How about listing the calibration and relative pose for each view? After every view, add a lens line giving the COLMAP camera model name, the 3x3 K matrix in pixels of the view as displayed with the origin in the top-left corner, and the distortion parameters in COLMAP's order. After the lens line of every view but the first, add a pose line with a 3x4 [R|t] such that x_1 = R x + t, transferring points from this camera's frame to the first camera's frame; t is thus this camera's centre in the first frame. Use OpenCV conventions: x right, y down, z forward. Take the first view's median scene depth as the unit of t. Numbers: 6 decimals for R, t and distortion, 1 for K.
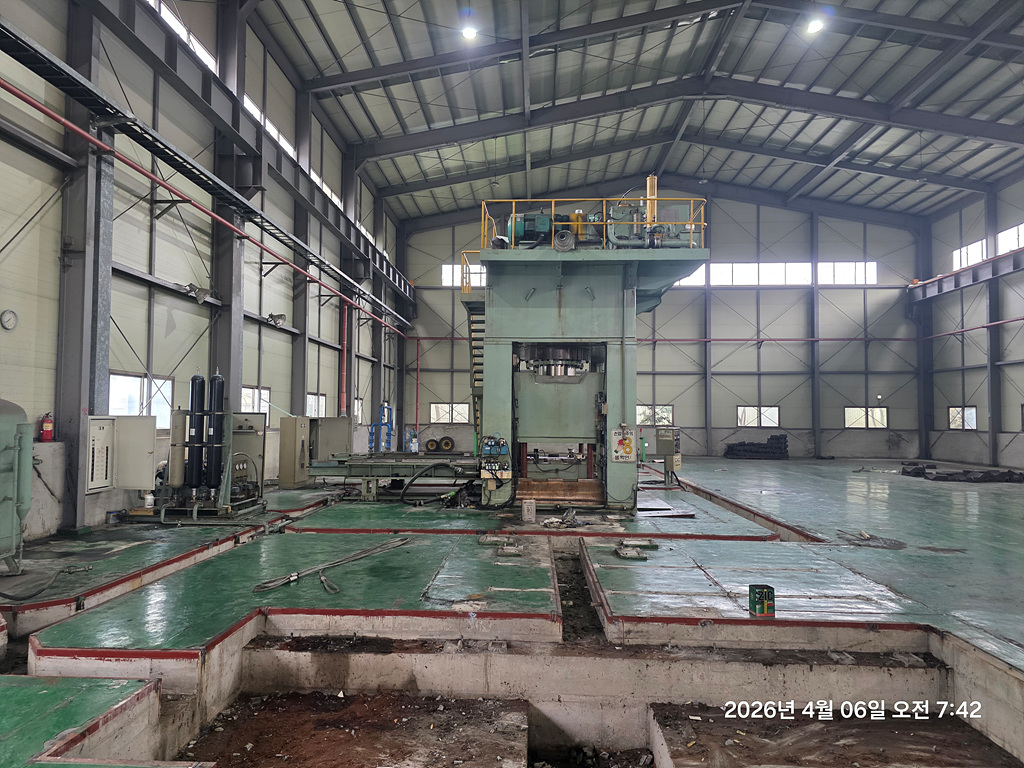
lens RADIAL K [[693.7, 0, 498.2], [0, 693.7, 387.5], [0, 0, 1]] dist [0.065917, -0.060252]
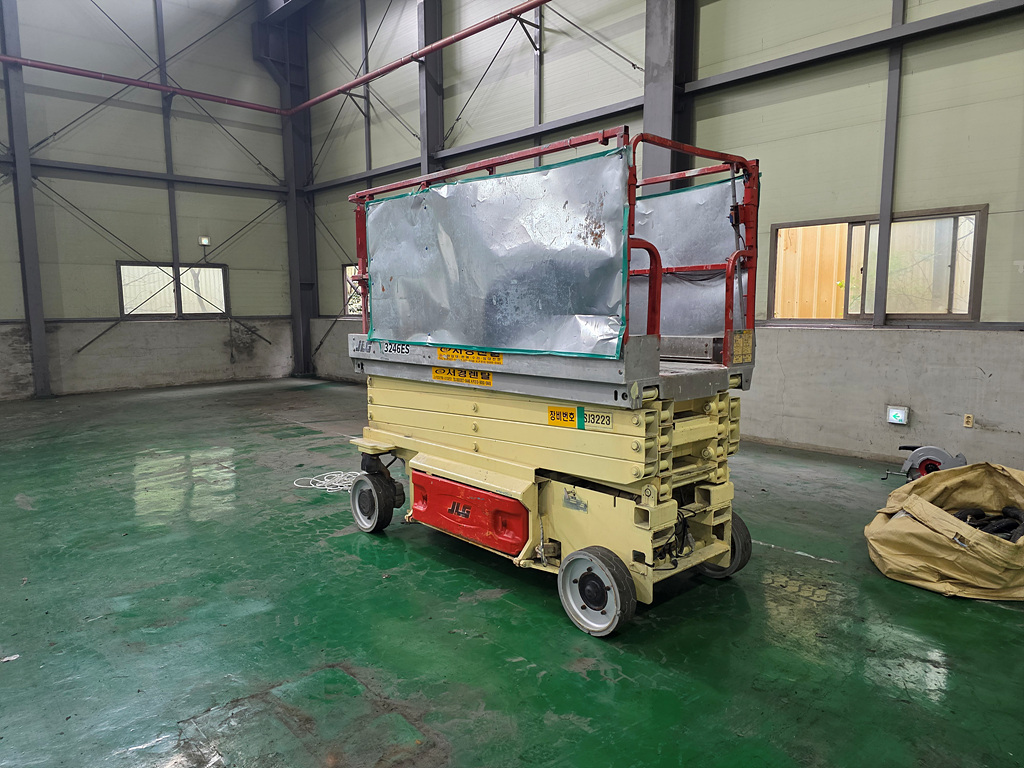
lens RADIAL K [[693.7, 0, 498.2], [0, 693.7, 387.5], [0, 0, 1]] dist [0.065917, -0.060252]
pose [[0.707316, -0.097357, 0.700161, 0.362886], [-0.016447, 0.987936, 0.153987, 0.032907], [-0.706706, -0.120433, 0.697182, 0.569927]]
